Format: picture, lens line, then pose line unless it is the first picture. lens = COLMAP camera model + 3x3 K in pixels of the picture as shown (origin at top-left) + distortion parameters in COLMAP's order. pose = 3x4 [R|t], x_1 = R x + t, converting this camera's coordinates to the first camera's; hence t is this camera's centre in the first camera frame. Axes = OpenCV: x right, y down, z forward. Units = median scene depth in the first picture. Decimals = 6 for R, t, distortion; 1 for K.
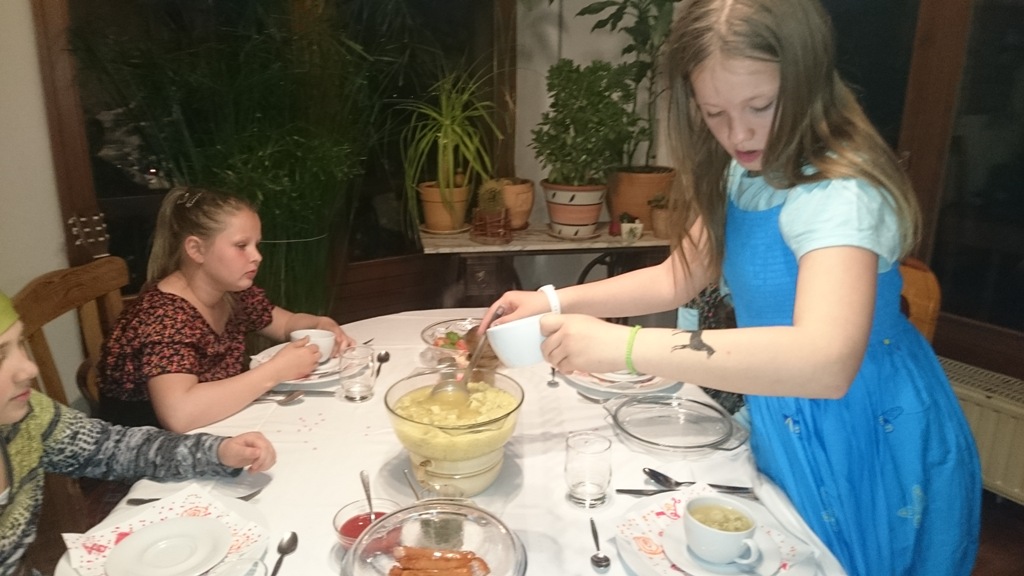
lens RADIAL K [[743.2, 0, 505.3], [0, 743.2, 279.9], [0, 0, 1]] dist [0.018127, -0.016895]
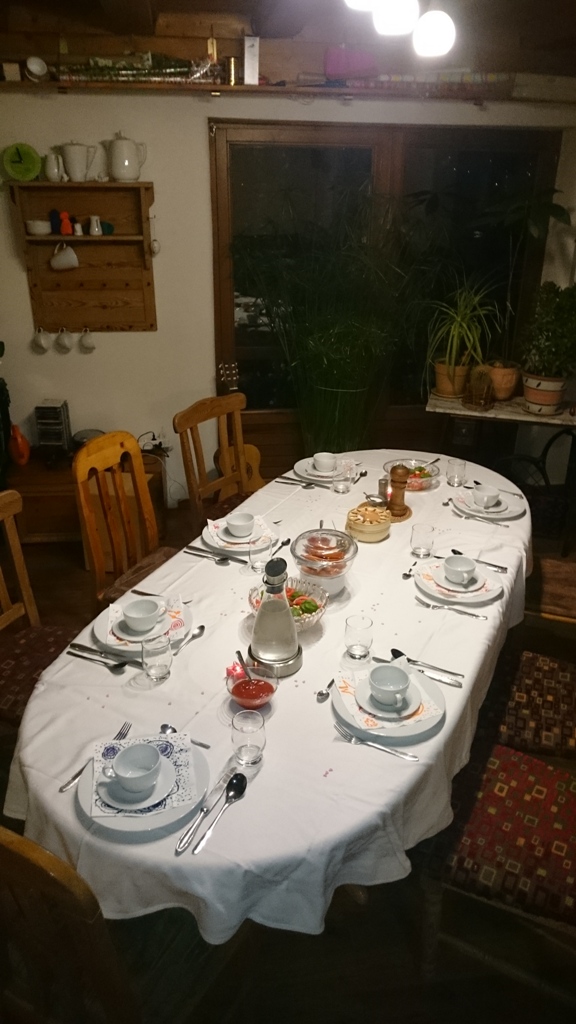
lens RADIAL K [[743.2, 0, 295.8], [0, 743.2, 507.6], [0, 0, 1]] dist [0.018127, -0.016895]
pose [[0.908485, 0.182868, -0.375785, 0.238612], [-0.127230, 0.977524, 0.168104, -0.061294], [0.398080, -0.104909, 0.911332, -0.447836]]
